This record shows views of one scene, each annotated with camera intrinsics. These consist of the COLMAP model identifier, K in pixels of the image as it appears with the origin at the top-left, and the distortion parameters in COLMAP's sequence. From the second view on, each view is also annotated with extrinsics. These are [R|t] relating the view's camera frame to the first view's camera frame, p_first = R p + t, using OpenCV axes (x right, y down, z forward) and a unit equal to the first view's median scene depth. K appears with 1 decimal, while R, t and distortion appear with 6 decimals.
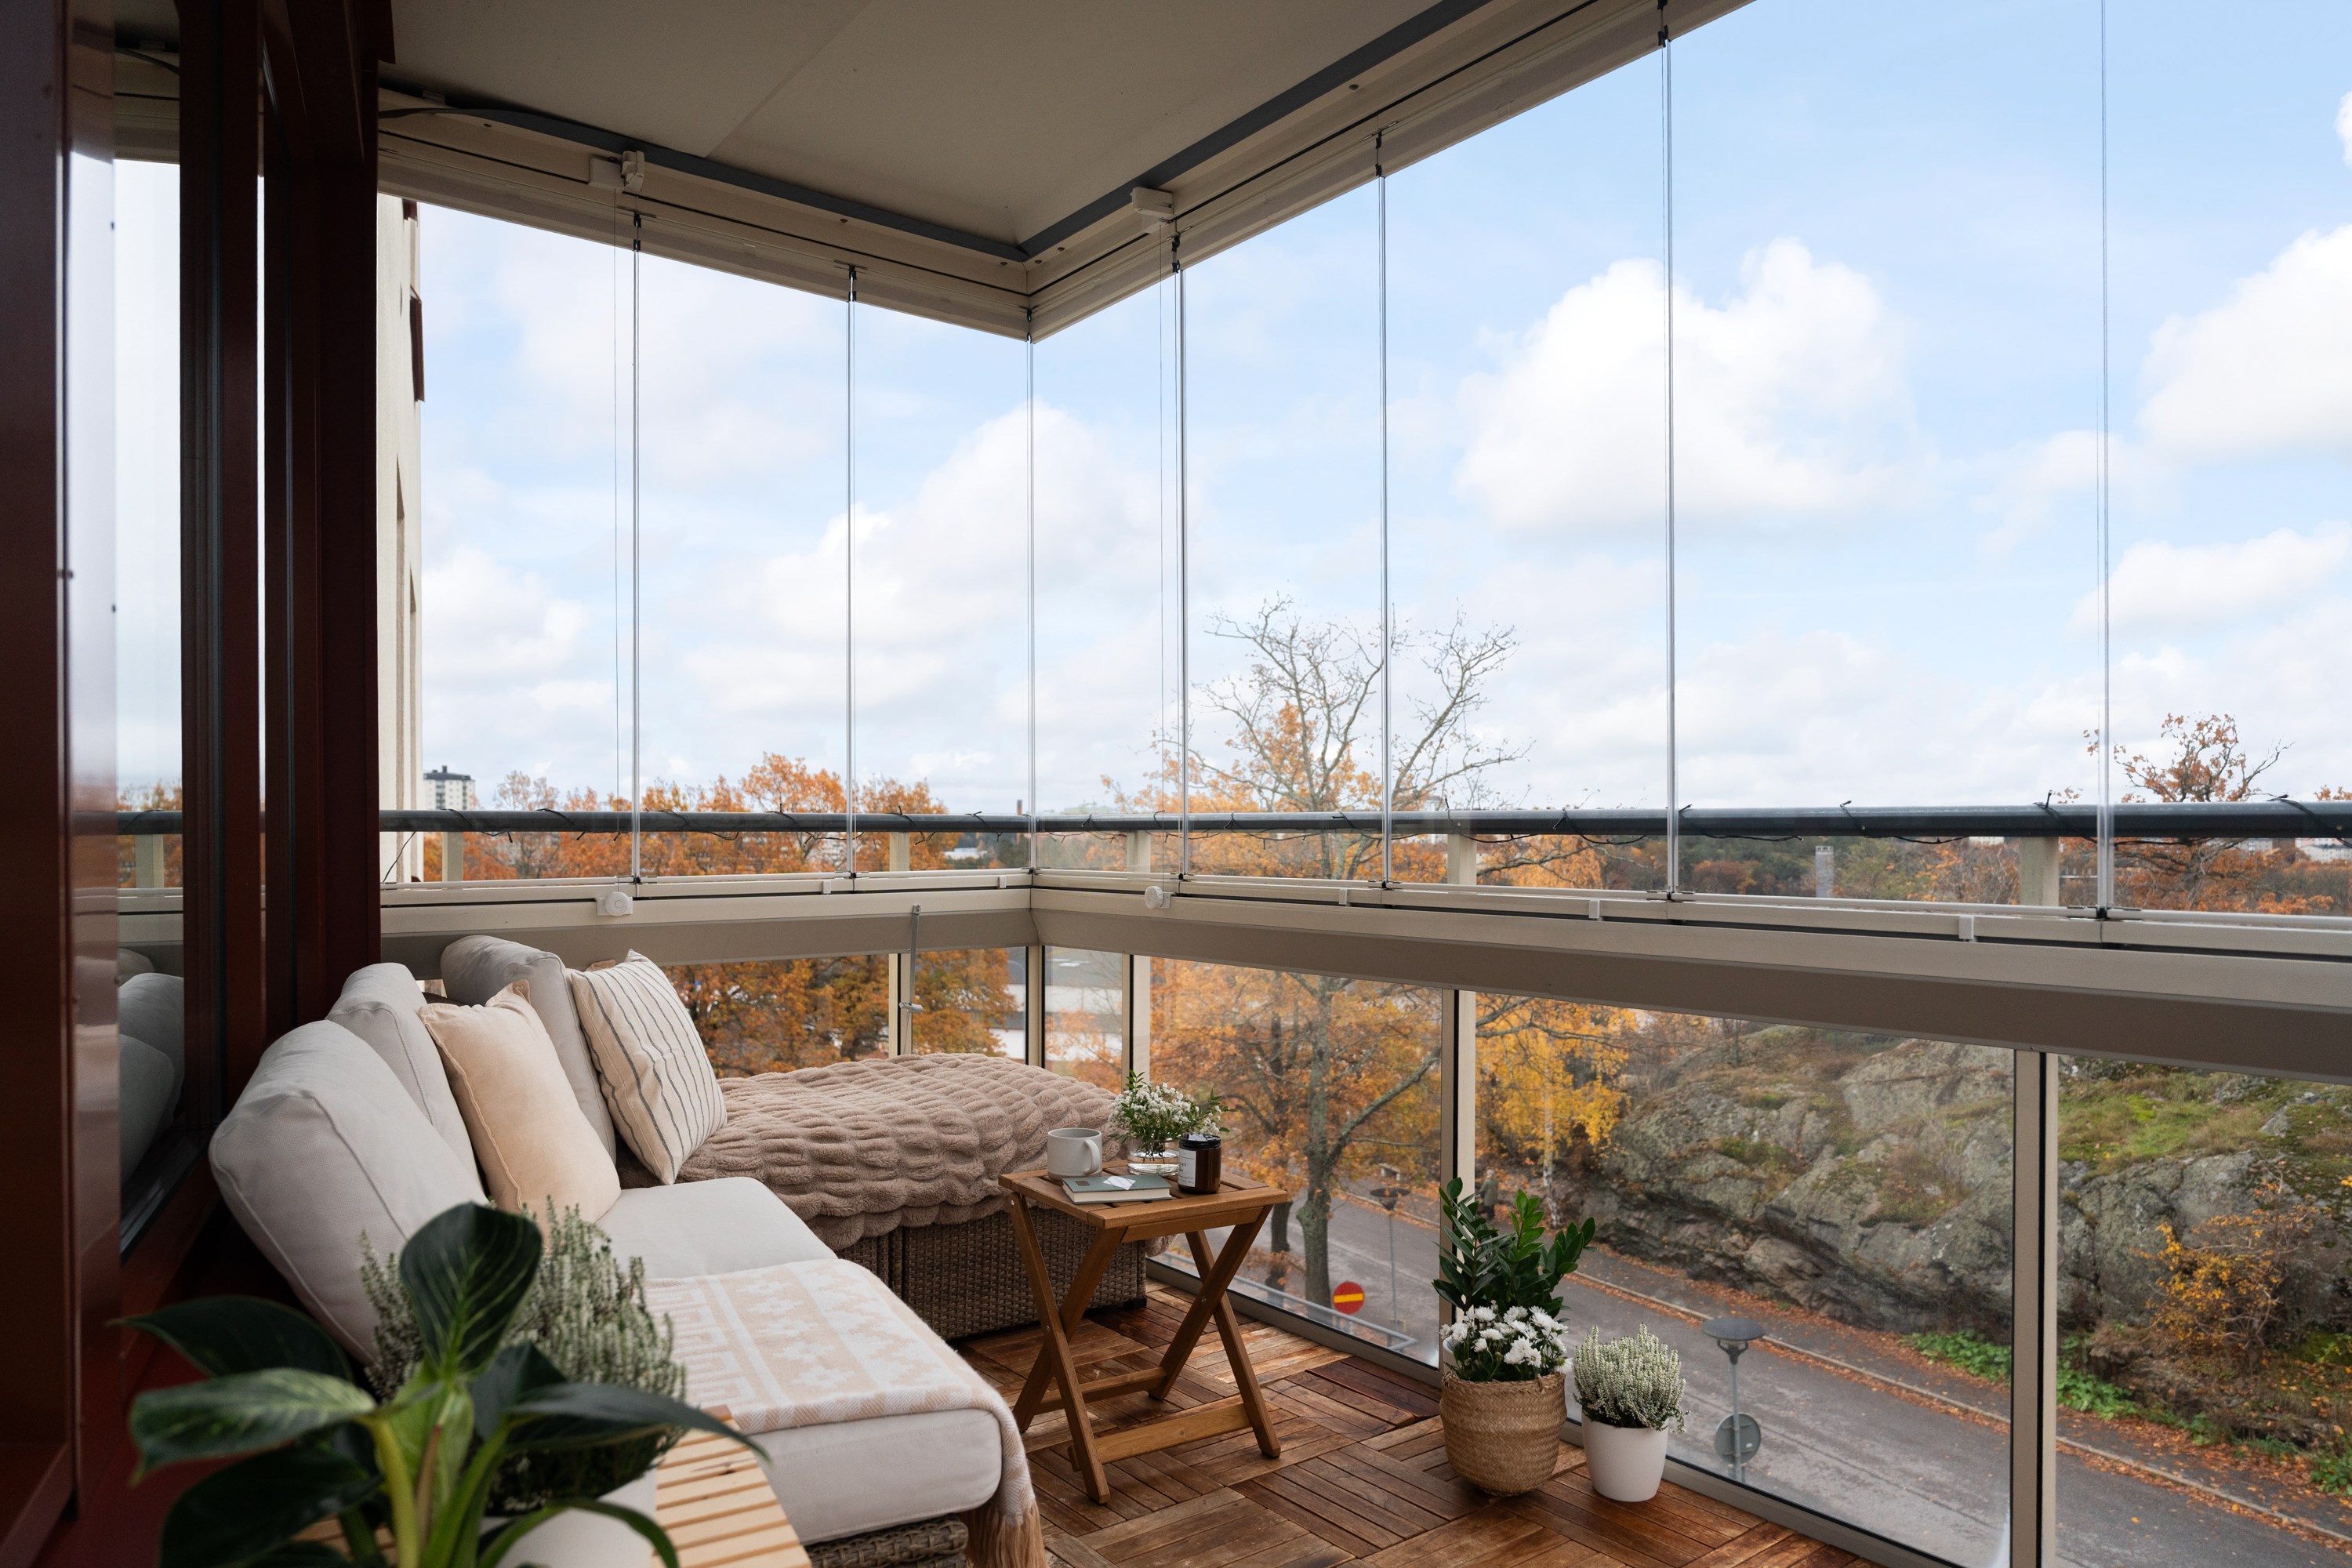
lens RADIAL K [[1499.5, 0, 1176.2], [0, 1499.5, 825.0], [0, 0, 1]] dist [-0.006371, 0.001163]
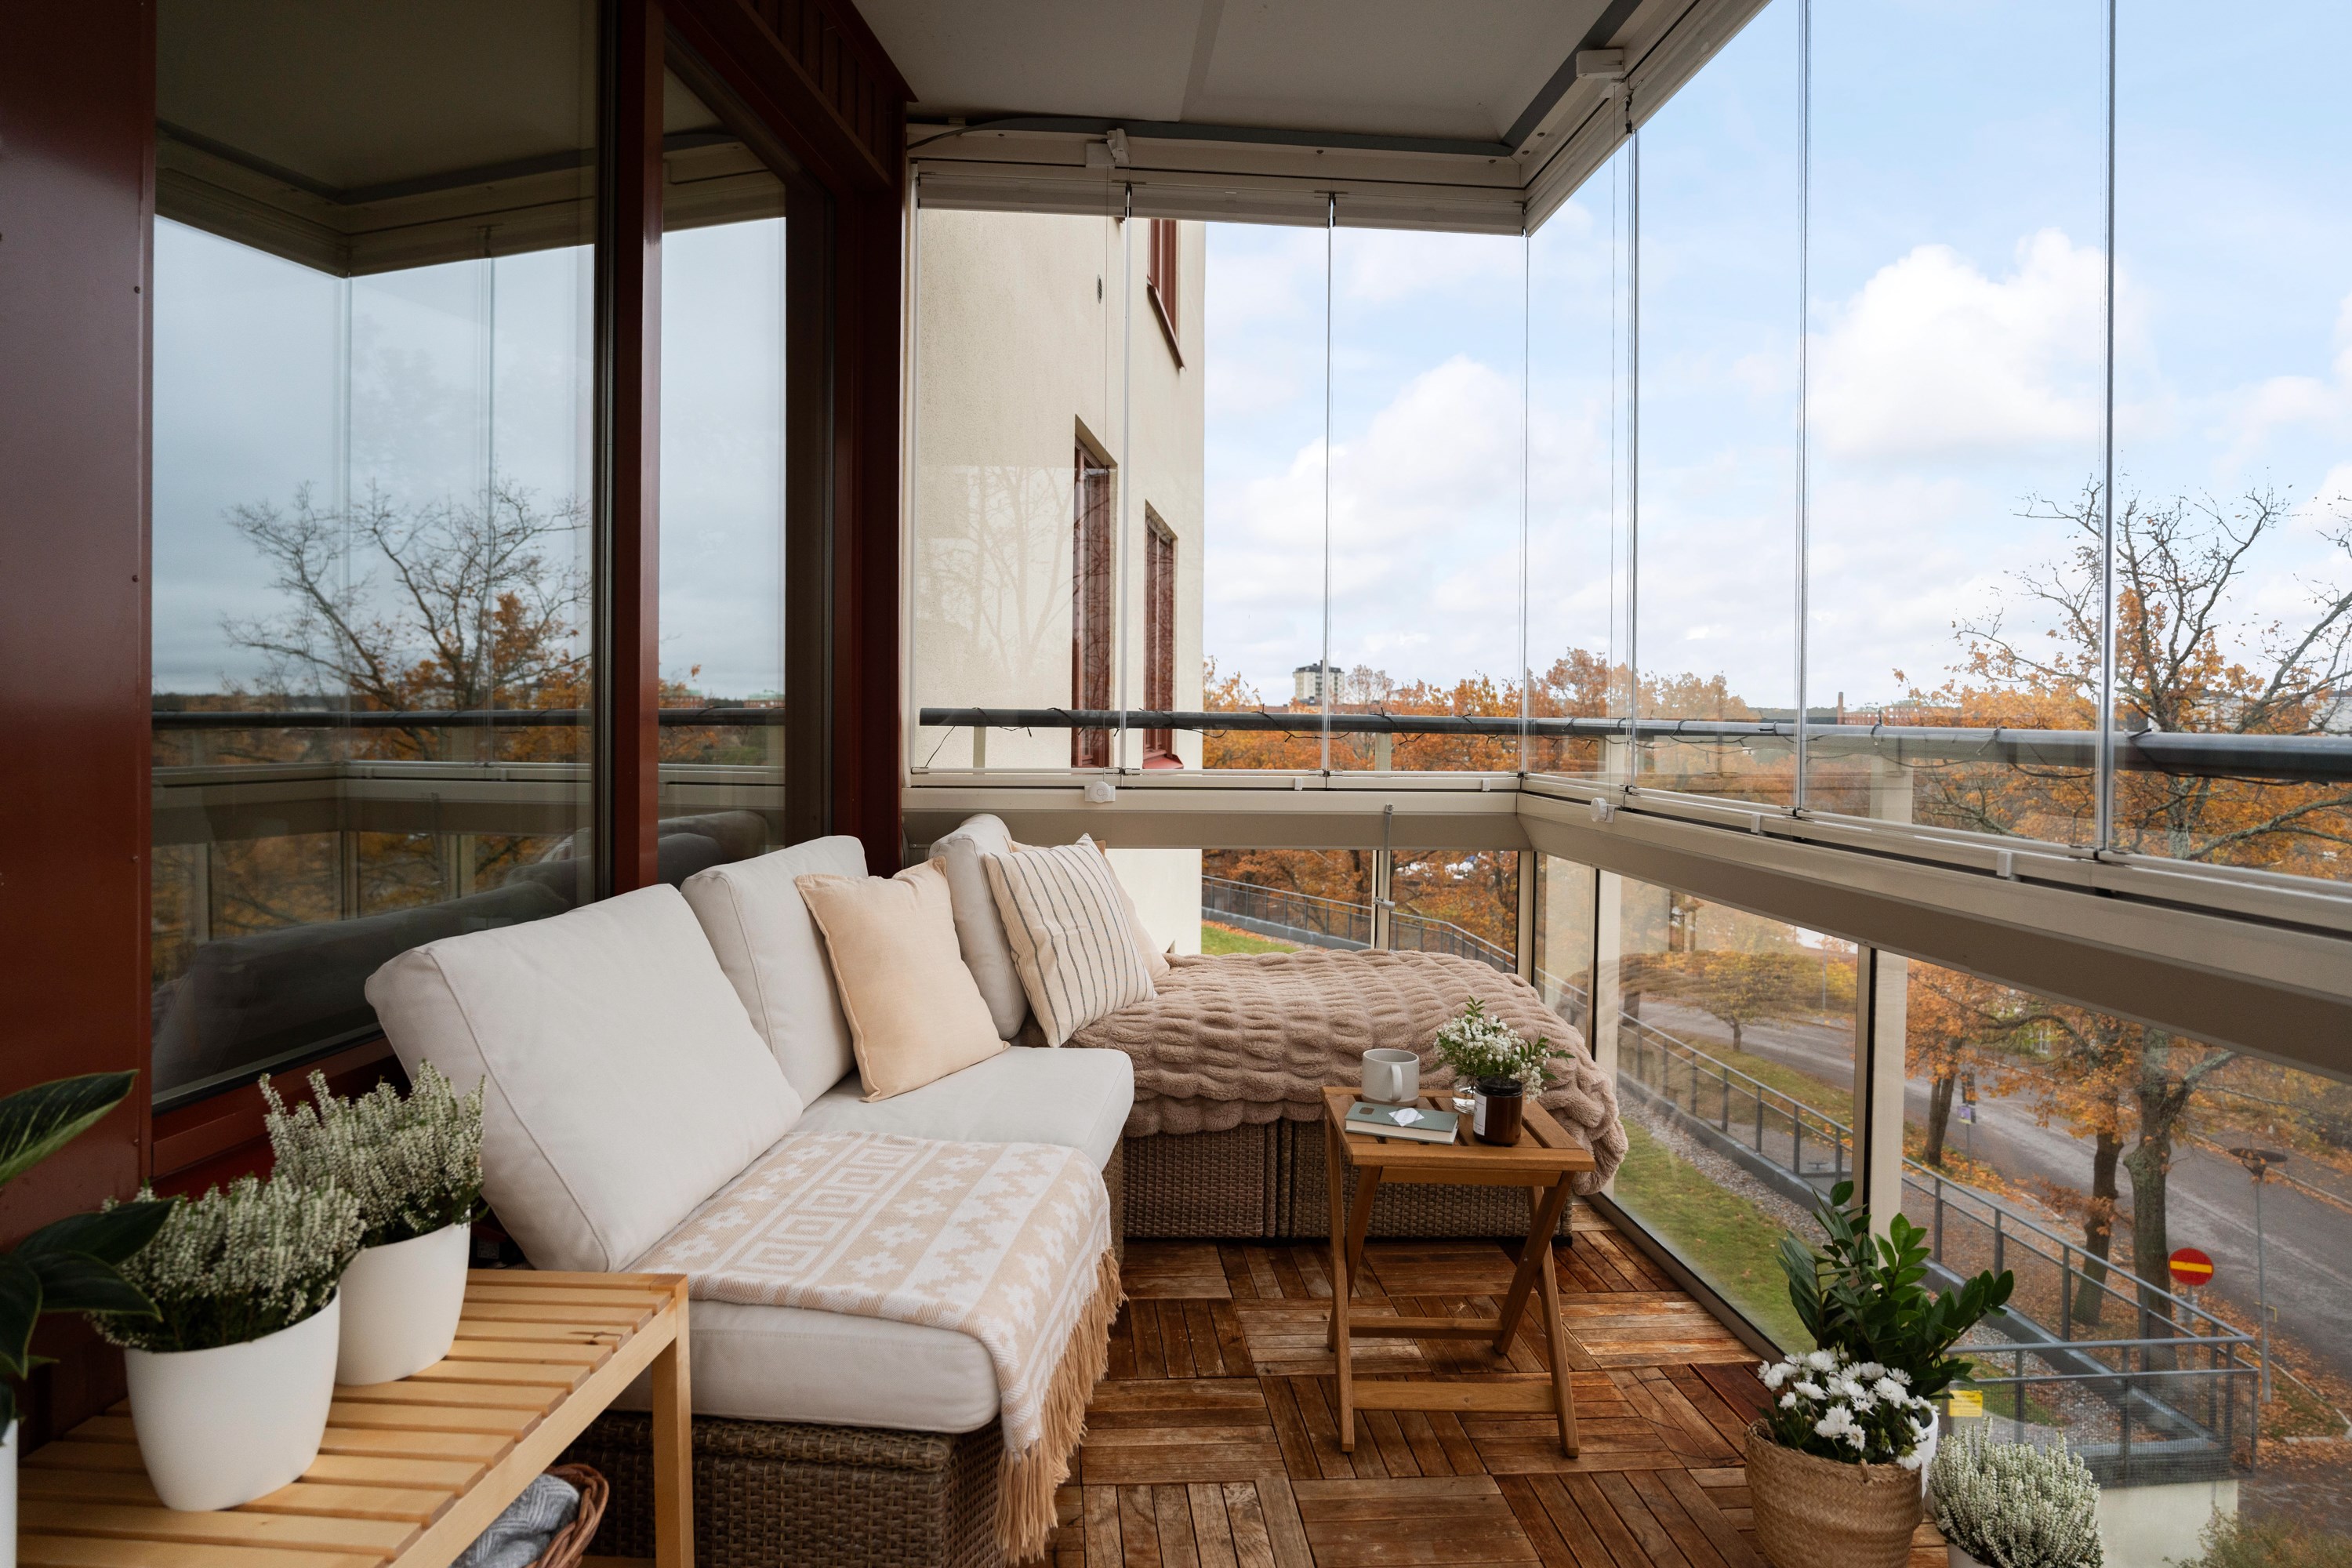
lens RADIAL K [[1346.4, 0, 1169.7], [0, 1346.4, 716.1], [0, 0, 1]] dist [-0.017525, 0.003979]
pose [[0.840218, 0.015844, -0.542018, 0.241579], [-0.014636, 0.999872, 0.006540, -0.013335], [0.542052, 0.002438, 0.840342, 0.175575]]
